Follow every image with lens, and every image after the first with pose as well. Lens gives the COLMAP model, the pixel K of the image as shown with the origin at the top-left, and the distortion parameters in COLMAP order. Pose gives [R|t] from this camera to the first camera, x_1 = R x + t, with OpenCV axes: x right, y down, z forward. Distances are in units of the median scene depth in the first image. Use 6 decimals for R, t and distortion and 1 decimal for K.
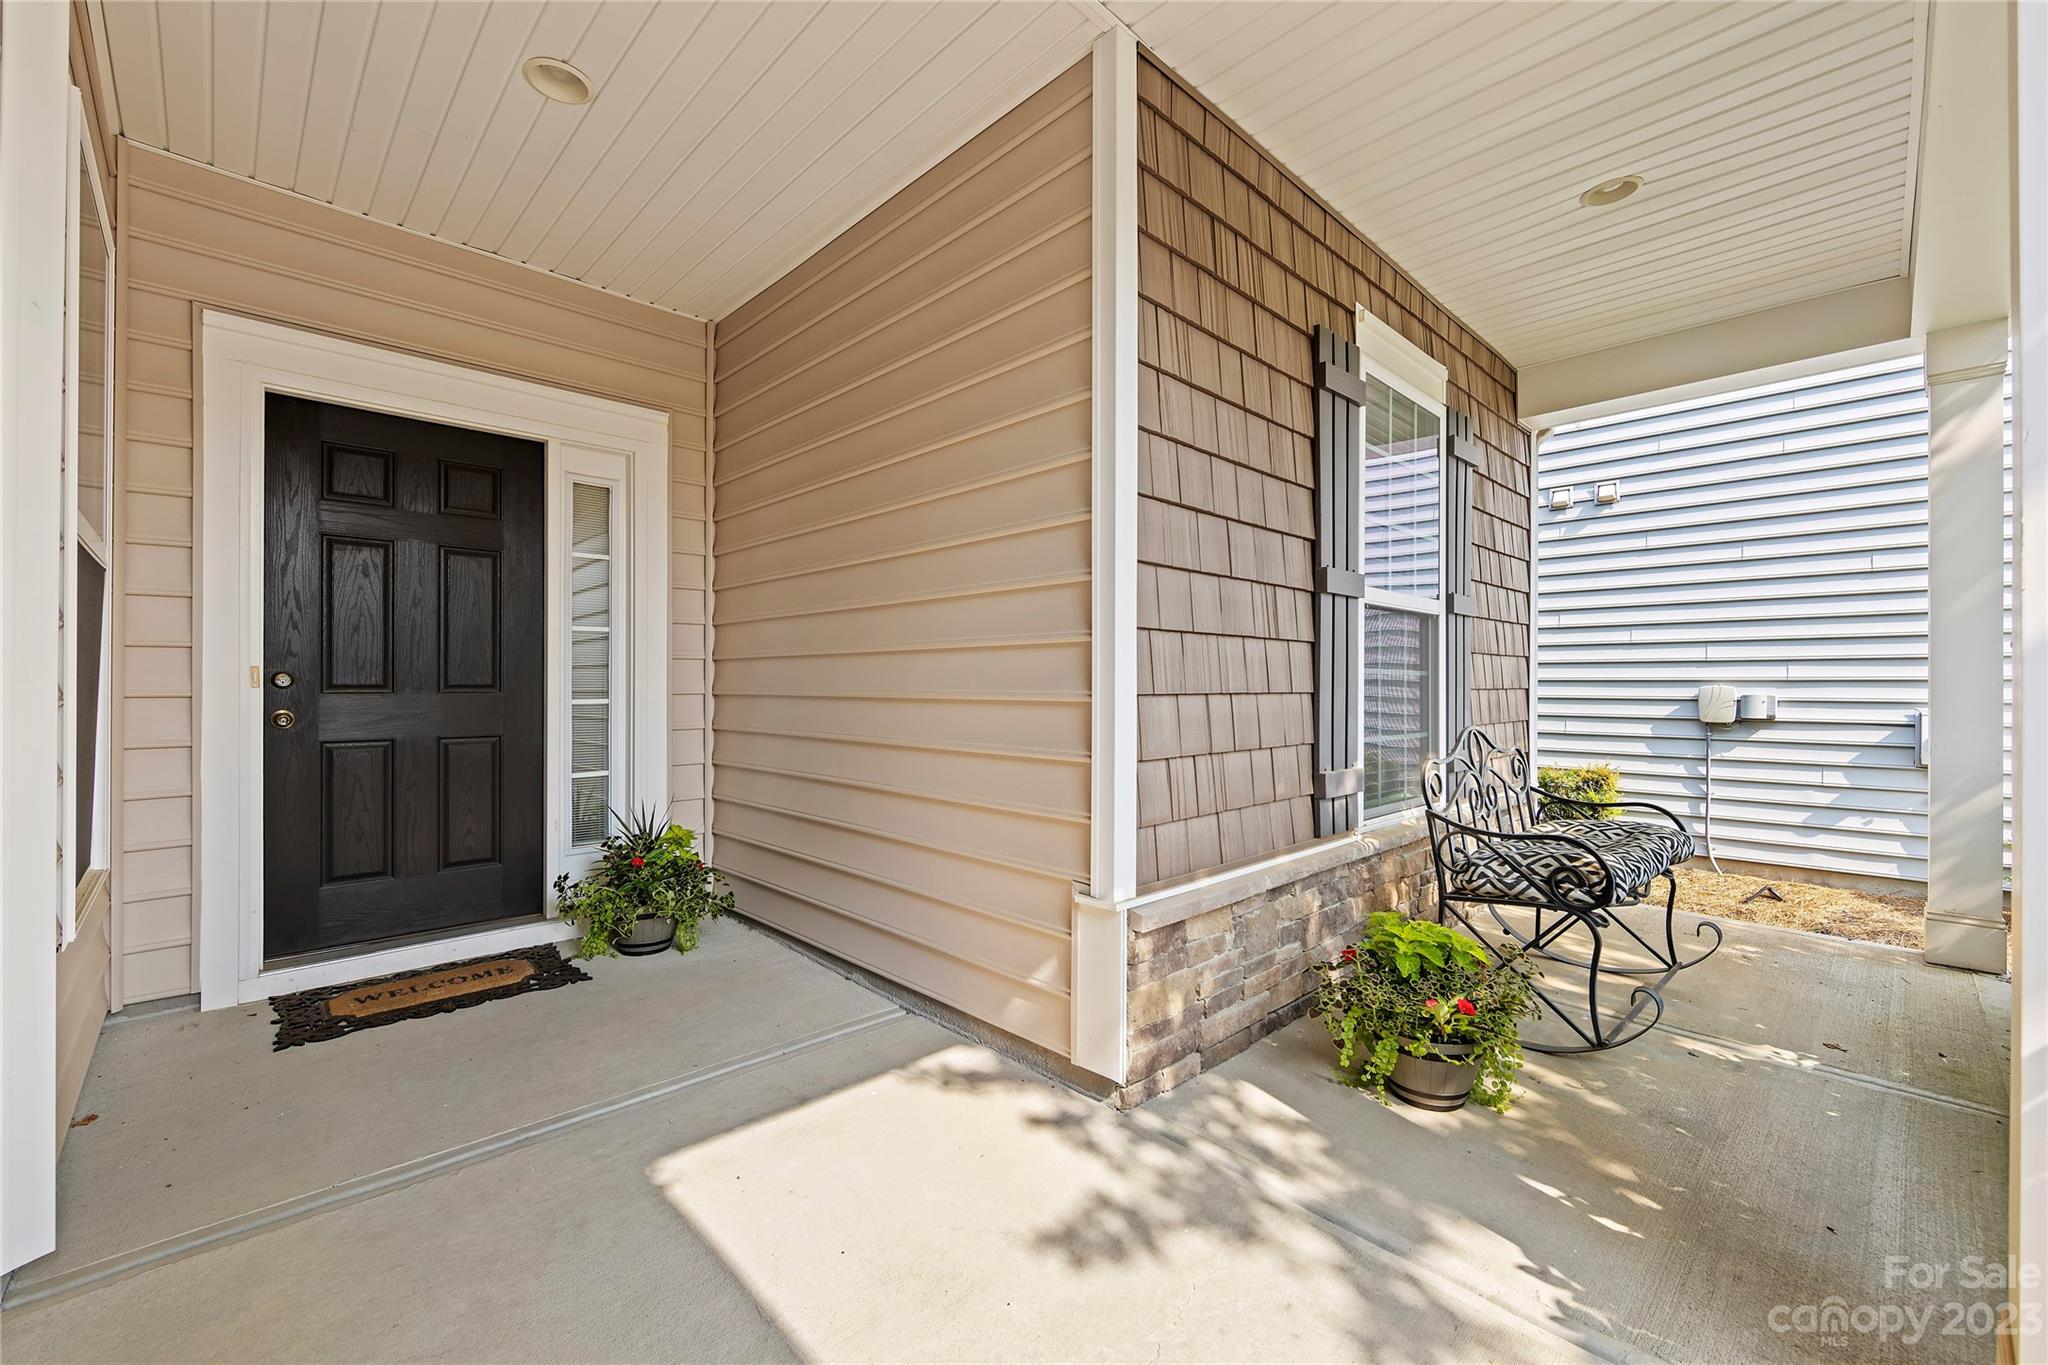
lens RADIAL K [[820.3, 0, 1036.0], [0, 820.3, 689.4], [0, 0, 1]] dist [-0.007313, 0.000469]
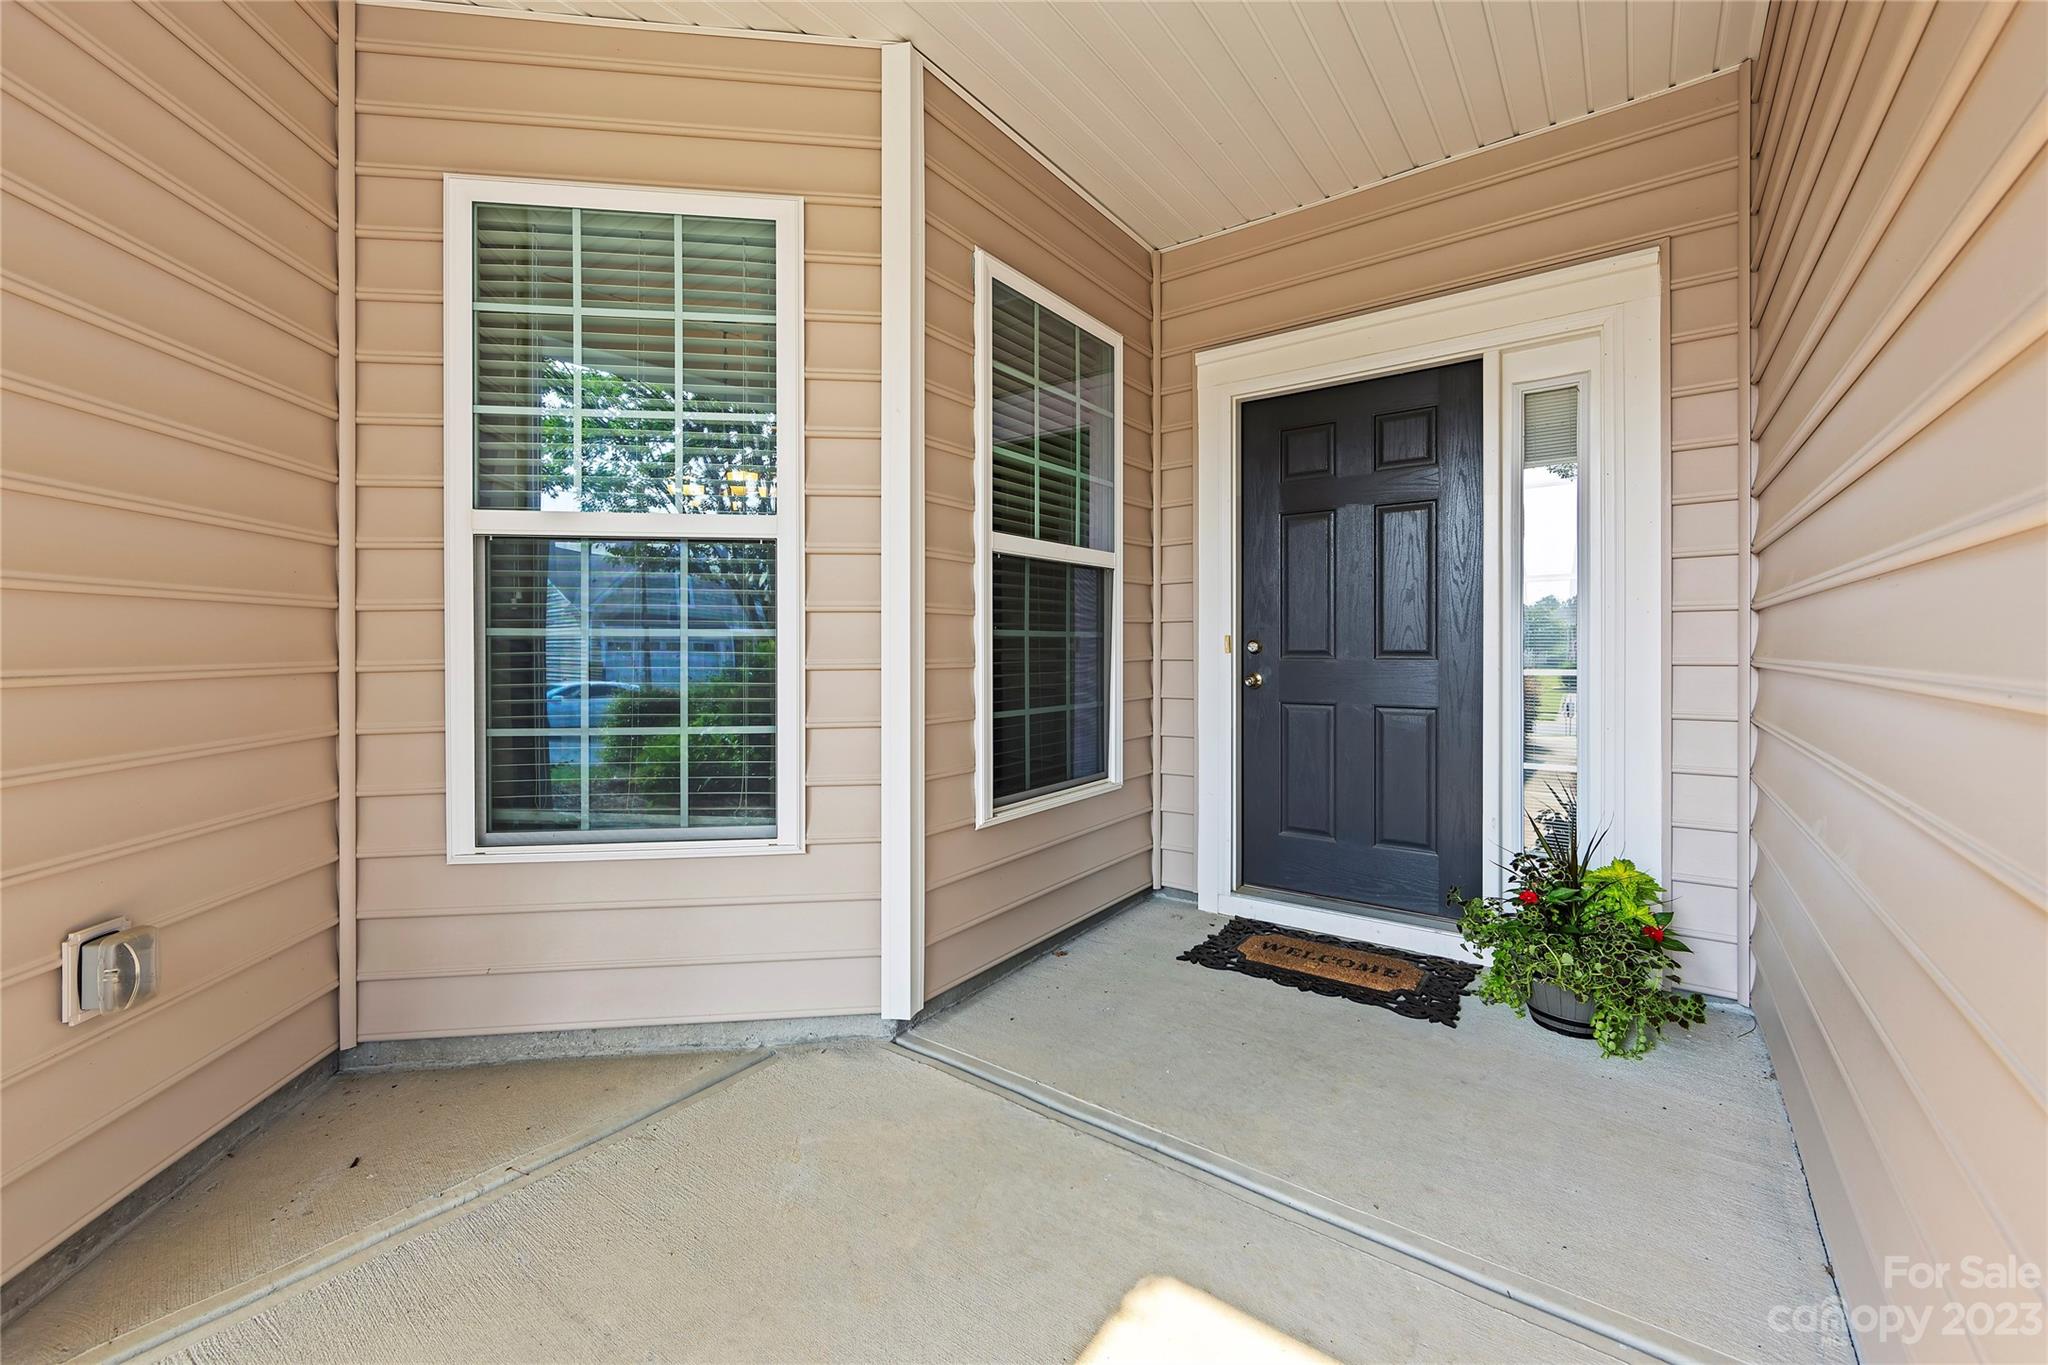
lens RADIAL K [[820.3, 0, 1021.0], [0, 820.3, 650.1], [0, 0, 1]] dist [-0.007313, 0.000469]
pose [[0.138238, 0.000148, -0.990399, 0.167926], [-0.004442, 0.999990, -0.000471, -0.003989], [0.990389, 0.004465, 0.138237, 0.465795]]
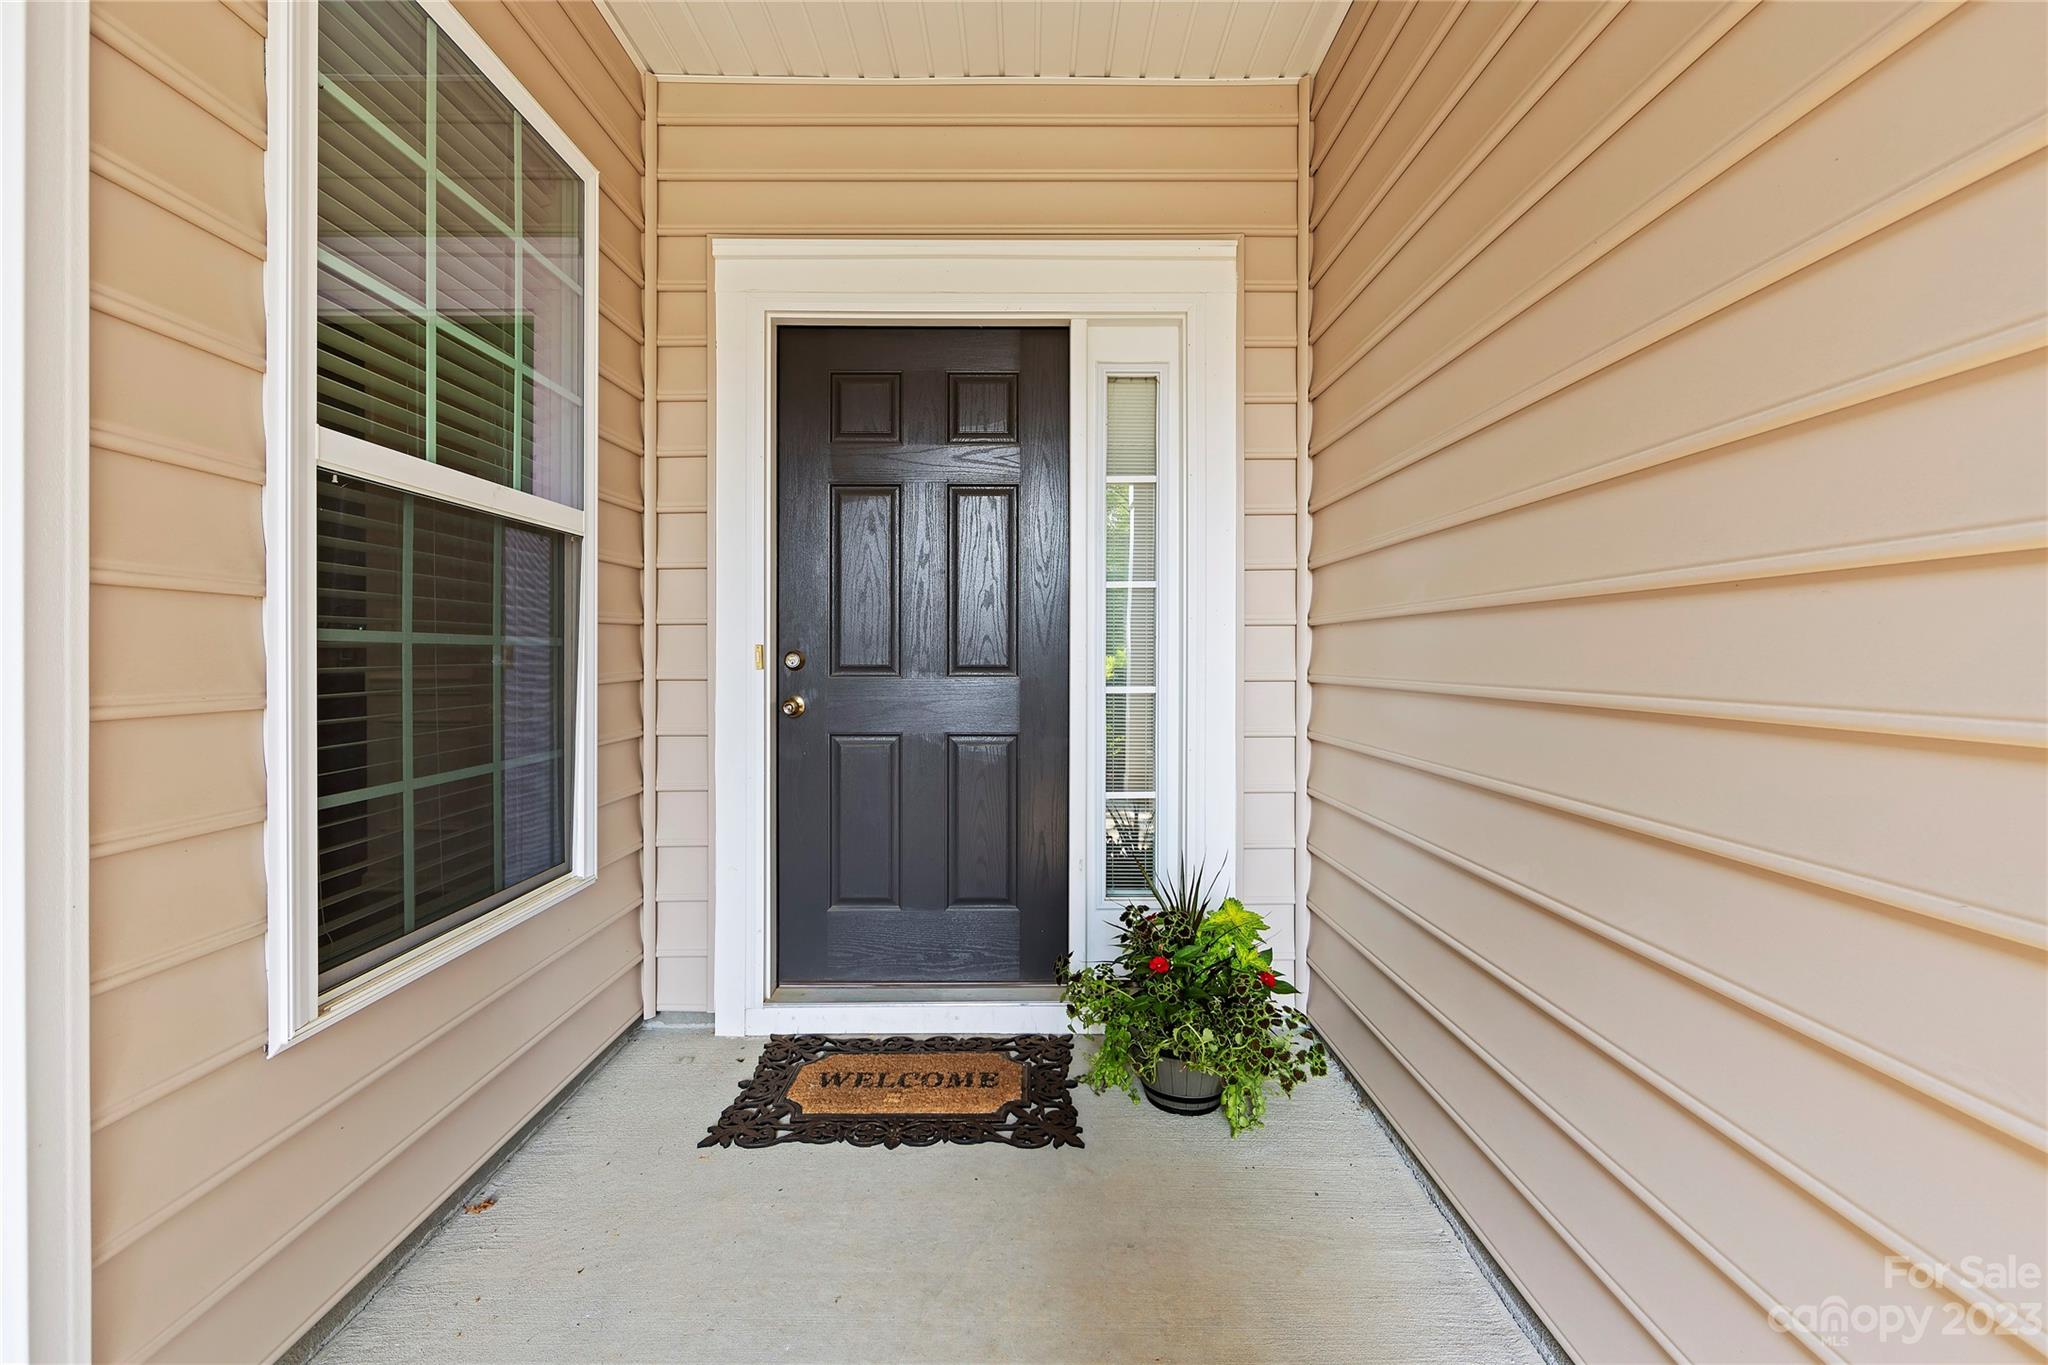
lens RADIAL K [[820.3, 0, 1024.3], [0, 820.3, 658.5], [0, 0, 1]] dist [-0.007313, 0.000469]
pose [[0.702567, 0.000092, -0.711618, -0.132574], [-0.003565, 0.999988, -0.003390, -0.010161], [0.711609, 0.004919, 0.702558, 0.518858]]
